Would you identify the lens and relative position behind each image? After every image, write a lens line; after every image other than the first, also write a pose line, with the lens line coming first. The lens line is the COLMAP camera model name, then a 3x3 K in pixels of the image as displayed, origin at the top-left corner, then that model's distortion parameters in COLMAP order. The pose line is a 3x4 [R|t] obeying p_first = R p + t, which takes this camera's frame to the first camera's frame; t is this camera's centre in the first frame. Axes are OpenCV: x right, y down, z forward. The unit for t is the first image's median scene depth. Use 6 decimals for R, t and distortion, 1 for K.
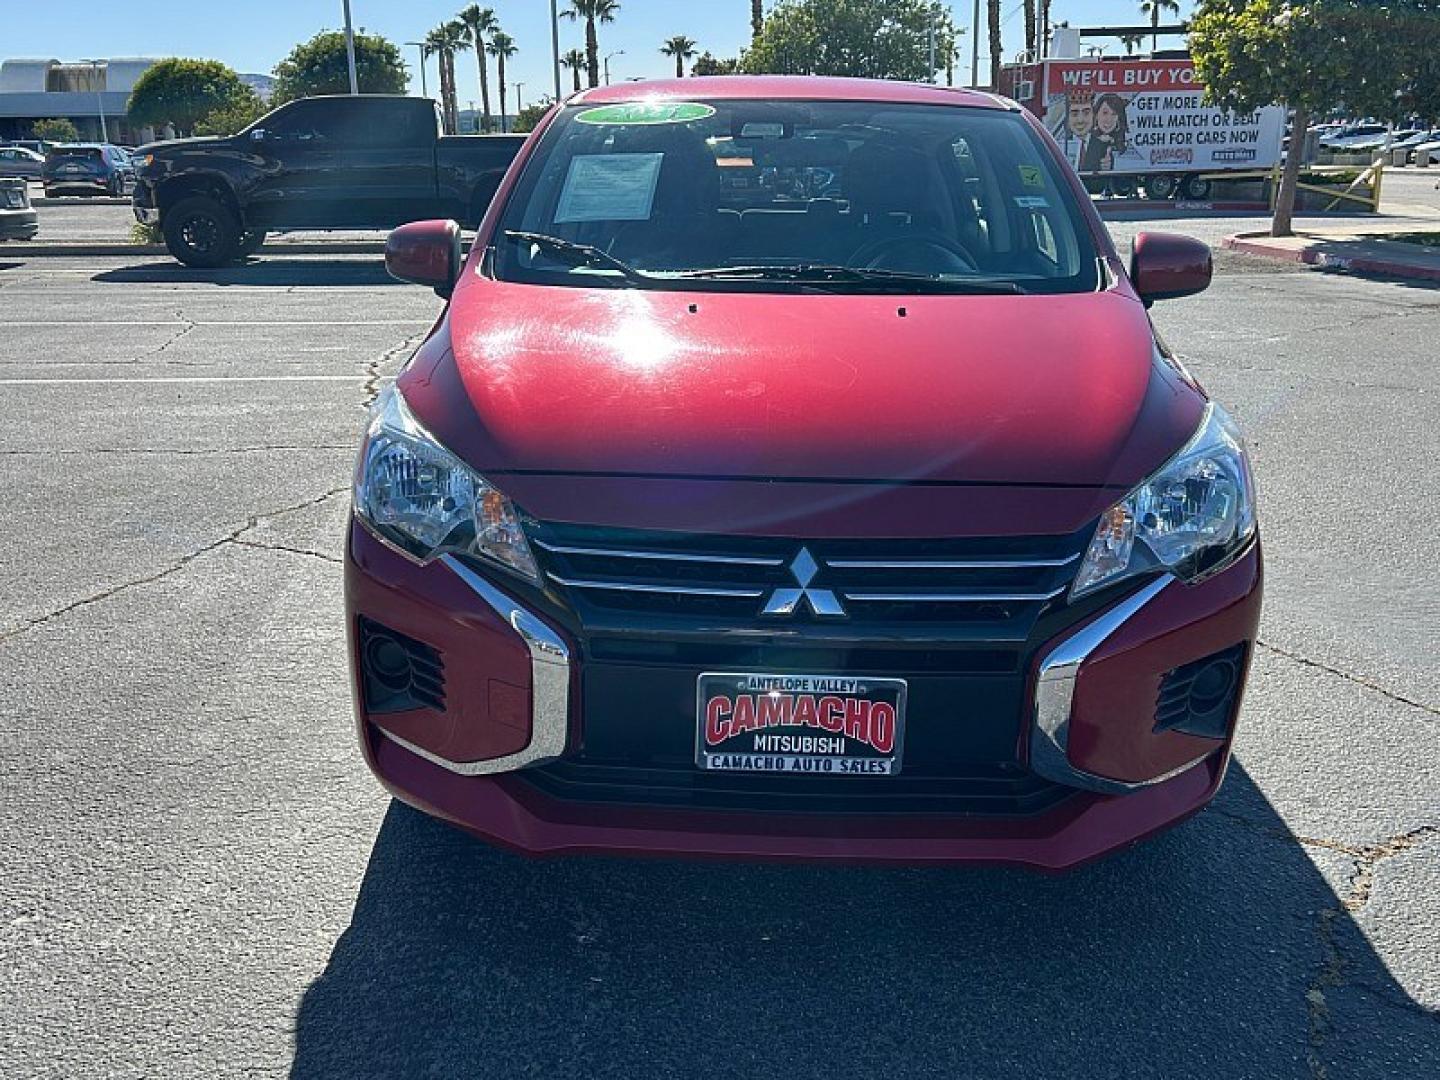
lens RADIAL K [[1364.3, 0, 717.5], [0, 1364.3, 560.5], [0, 0, 1]] dist [0.002176, -0.002511]
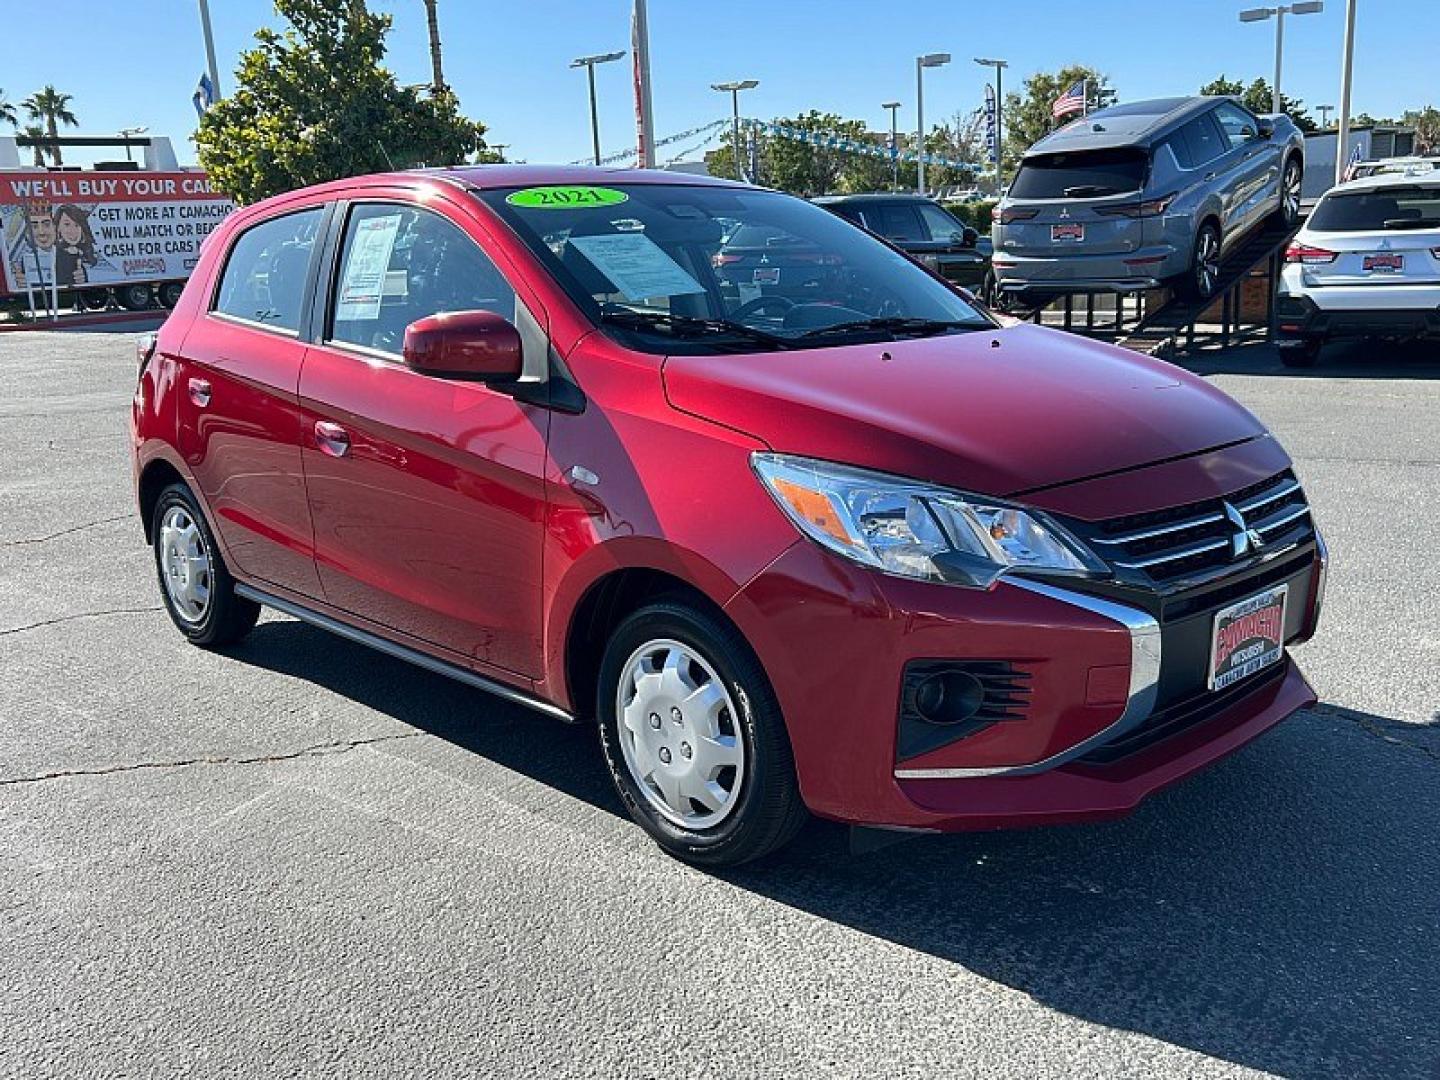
lens RADIAL K [[1379.7, 0, 720.0], [0, 1379.7, 540.0], [0, 0, 1]] dist [0.008081, 0.013635]
pose [[0.689948, -0.176001, 0.702137, -0.118309], [0.241711, 0.970331, 0.005712, -0.009711], [-0.682311, 0.165773, 0.712019, 0.037981]]
